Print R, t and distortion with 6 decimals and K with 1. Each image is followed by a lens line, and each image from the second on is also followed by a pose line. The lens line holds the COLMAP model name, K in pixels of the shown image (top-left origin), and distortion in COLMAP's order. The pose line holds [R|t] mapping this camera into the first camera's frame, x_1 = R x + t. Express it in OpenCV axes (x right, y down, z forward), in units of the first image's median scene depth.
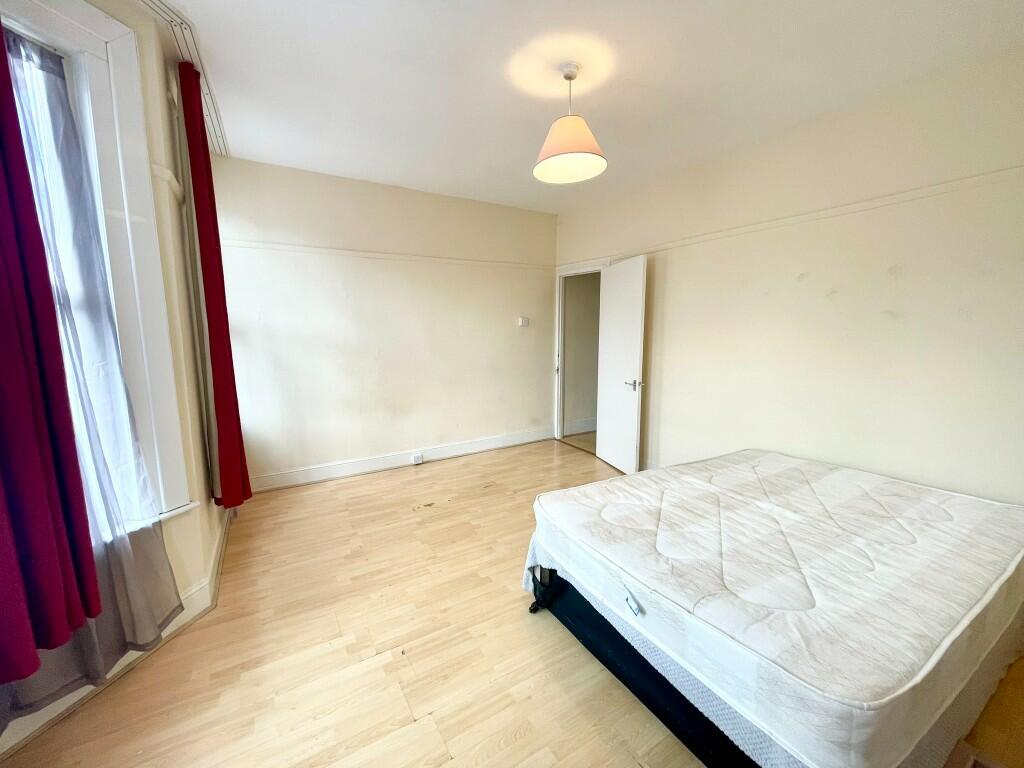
lens RADIAL K [[413.0, 0, 514.1], [0, 413.0, 384.0], [0, 0, 1]] dist [0.003380, 0.000975]
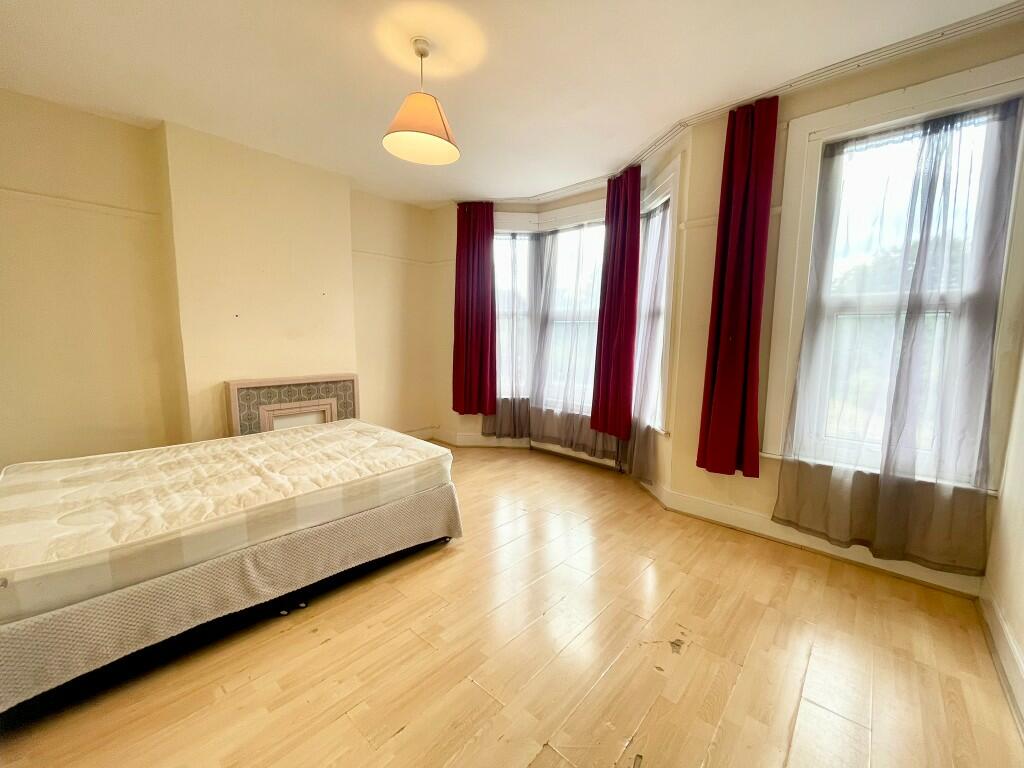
lens RADIAL K [[413.0, 0, 512.4], [0, 413.0, 381.9], [0, 0, 1]] dist [0.003380, 0.000975]
pose [[-0.954732, 0.022459, -0.296620, 0.211440], [-0.054569, 0.967002, 0.248858, -0.223085], [0.292421, 0.253779, -0.922001, 1.914098]]
